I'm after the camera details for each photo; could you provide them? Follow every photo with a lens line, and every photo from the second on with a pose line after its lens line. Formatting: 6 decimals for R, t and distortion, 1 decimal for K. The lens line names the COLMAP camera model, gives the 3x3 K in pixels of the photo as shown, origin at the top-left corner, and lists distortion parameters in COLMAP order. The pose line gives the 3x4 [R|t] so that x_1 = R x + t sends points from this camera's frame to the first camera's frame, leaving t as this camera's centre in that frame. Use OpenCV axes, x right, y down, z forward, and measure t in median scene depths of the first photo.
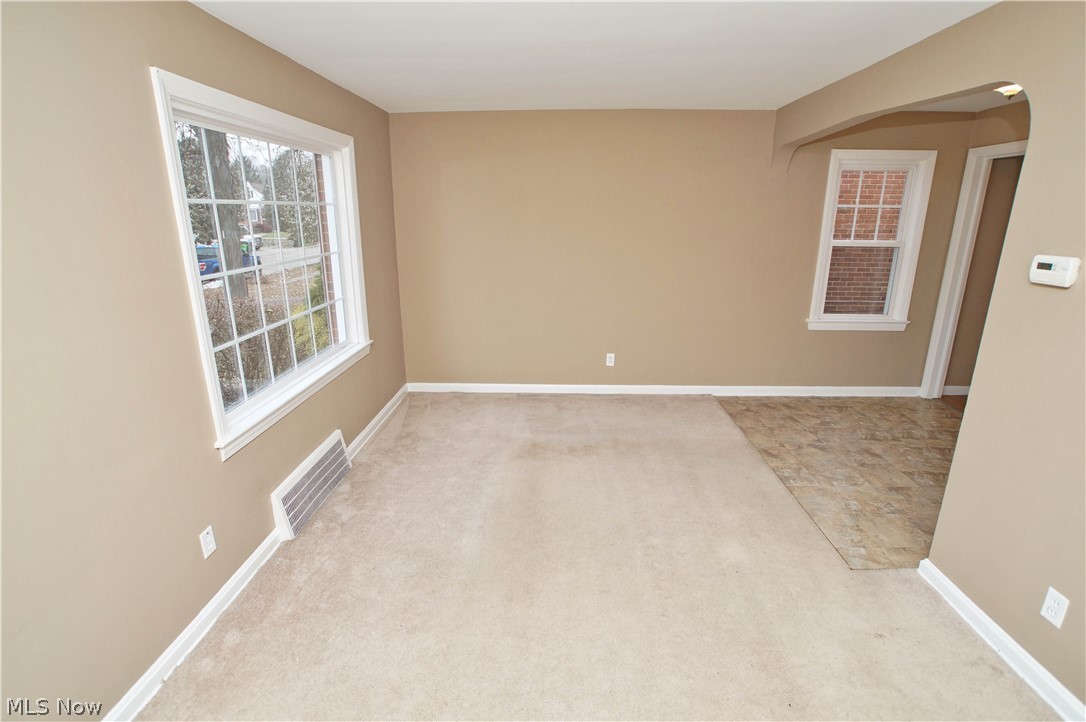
lens RADIAL K [[524.2, 0, 548.2], [0, 524.2, 361.2], [0, 0, 1]] dist [-0.065656, 0.029687]
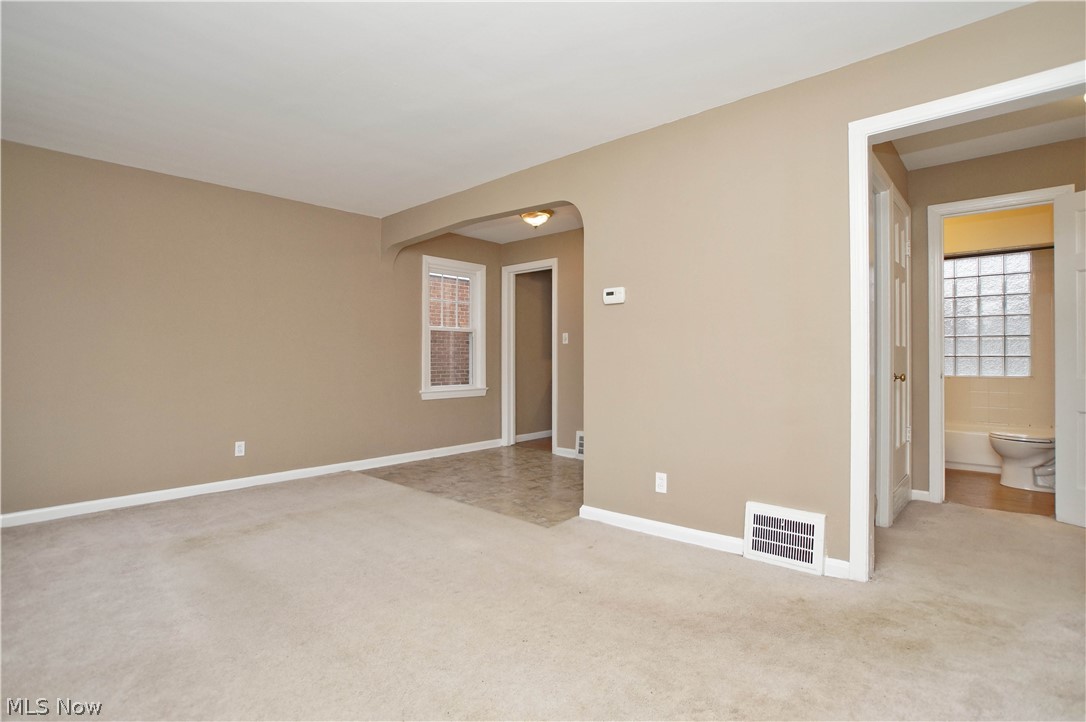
lens RADIAL K [[524.2, 0, 548.2], [0, 524.2, 361.2], [0, 0, 1]] dist [-0.065656, 0.029687]
pose [[0.646536, -0.006080, 0.762859, -0.281239], [0.211200, 0.962311, -0.171325, 0.154925], [-0.733066, 0.271884, 0.623453, 0.038726]]
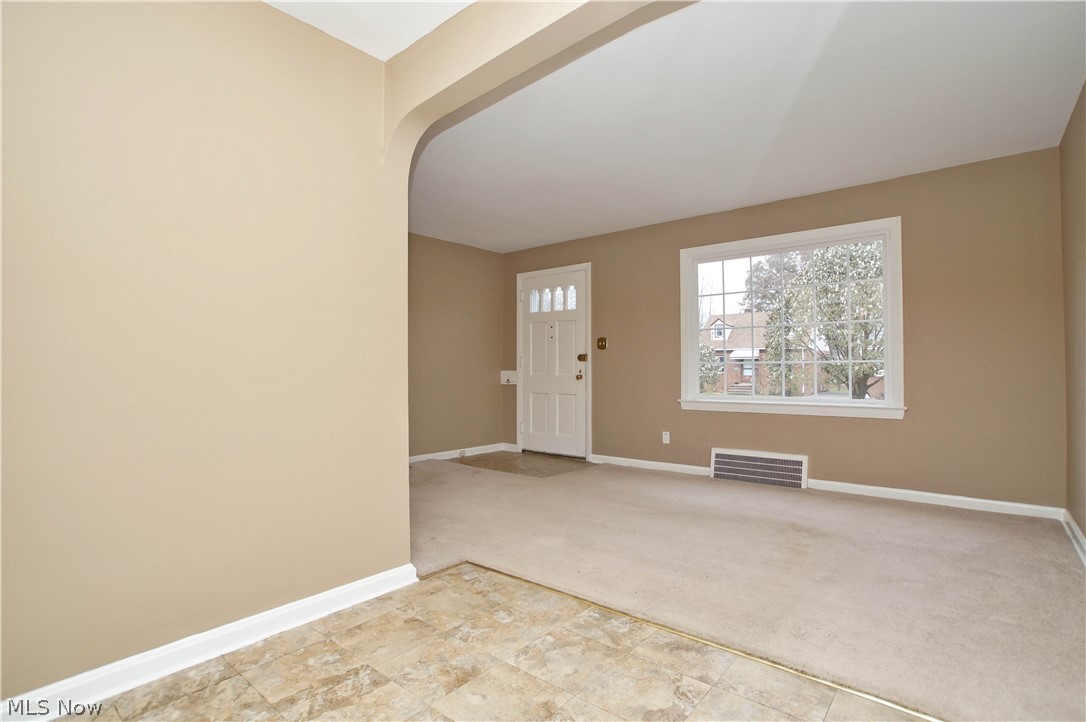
lens RADIAL K [[524.2, 0, 548.2], [0, 524.2, 361.2], [0, 0, 1]] dist [-0.065656, 0.029687]
pose [[-0.614718, -0.004344, -0.788735, 0.938502], [-0.208169, 0.965423, 0.156924, -0.150709], [0.760781, 0.260654, -0.594367, 1.154895]]
